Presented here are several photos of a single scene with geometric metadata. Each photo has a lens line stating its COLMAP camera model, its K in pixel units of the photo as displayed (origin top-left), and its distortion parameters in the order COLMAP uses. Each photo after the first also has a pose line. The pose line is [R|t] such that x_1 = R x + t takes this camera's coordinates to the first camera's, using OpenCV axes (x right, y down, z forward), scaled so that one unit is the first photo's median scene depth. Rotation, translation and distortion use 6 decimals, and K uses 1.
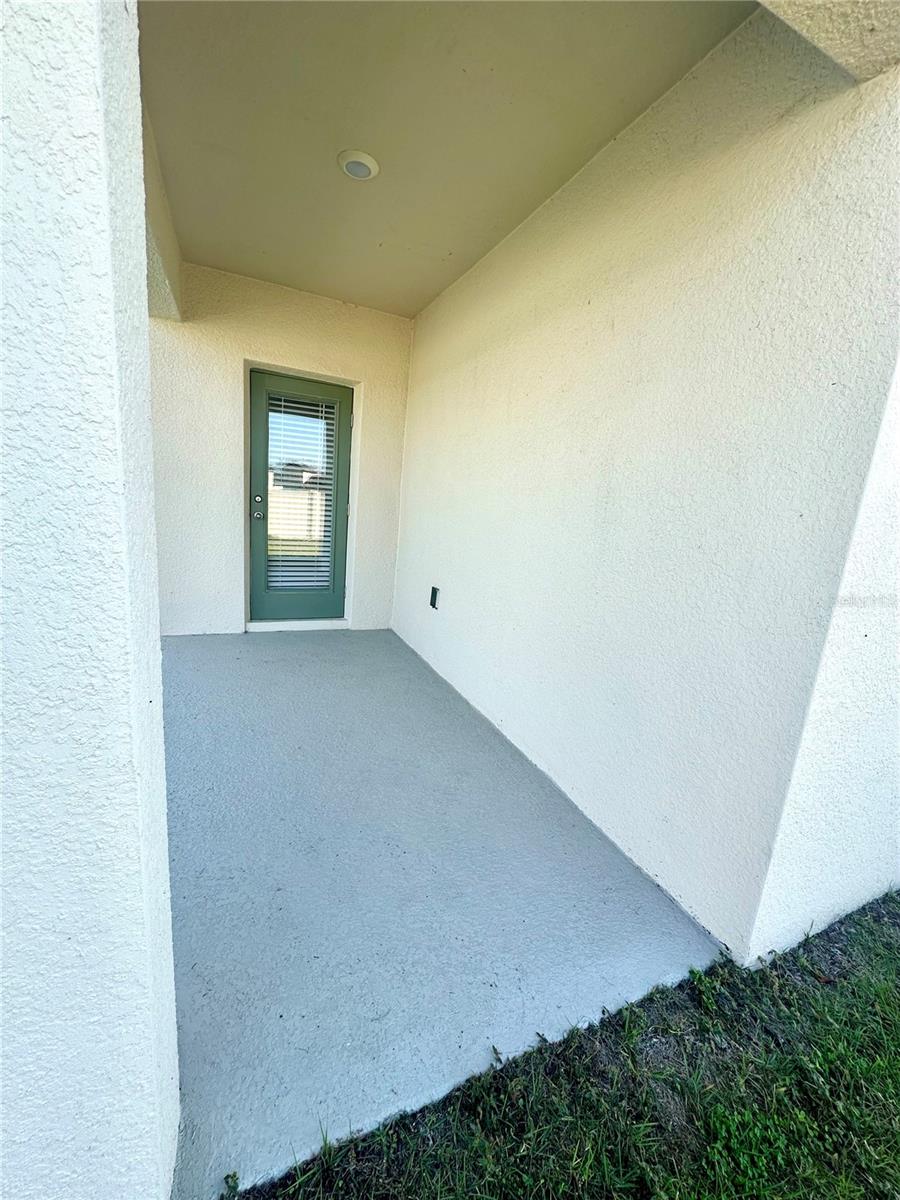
lens RADIAL K [[478.9, 0, 450.5], [0, 478.9, 601.4], [0, 0, 1]] dist [-0.003985, 0.000709]
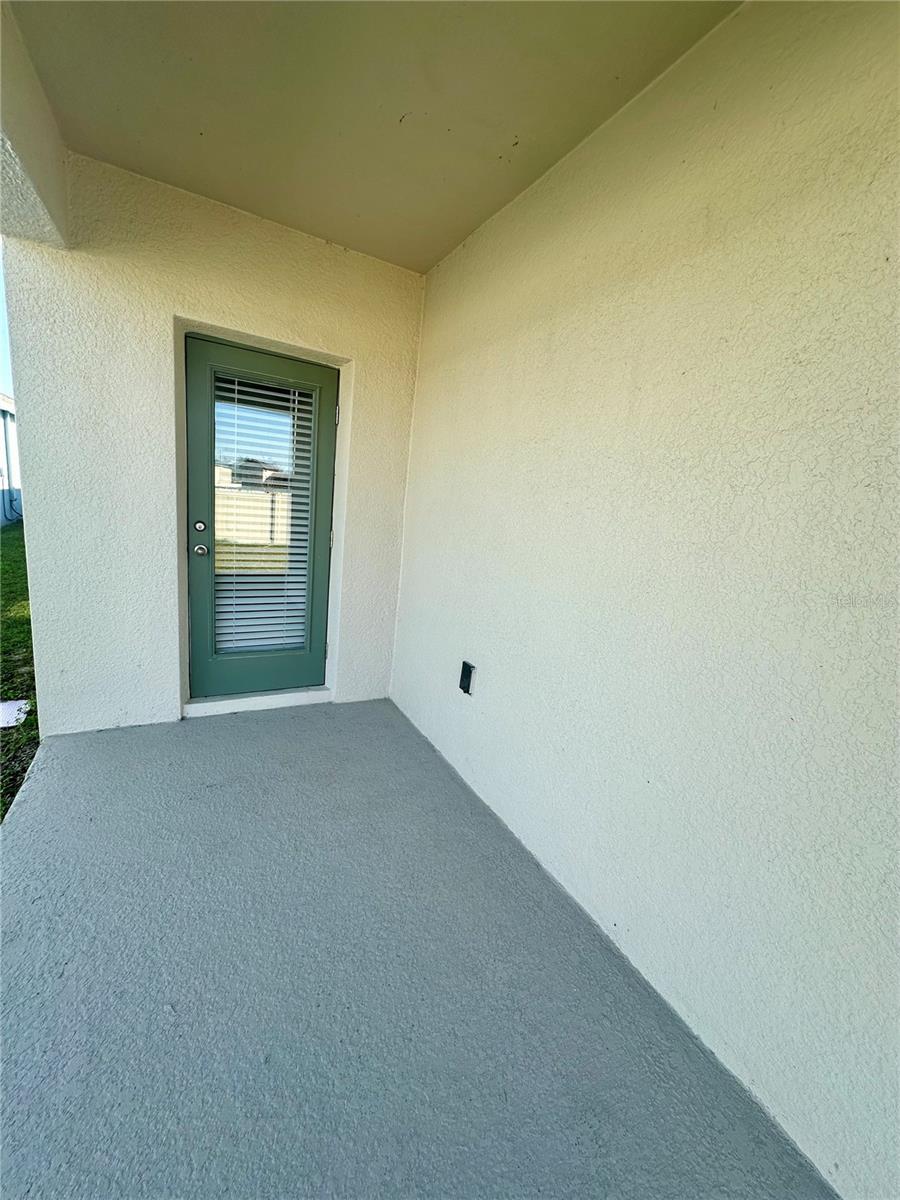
lens RADIAL K [[478.9, 0, 448.5], [0, 478.9, 599.5], [0, 0, 1]] dist [-0.003985, 0.000709]
pose [[0.997513, -0.004688, 0.070327, -0.094181], [0.004823, 0.999987, -0.001744, -0.104112], [-0.070317, 0.002079, 0.997522, 0.286877]]
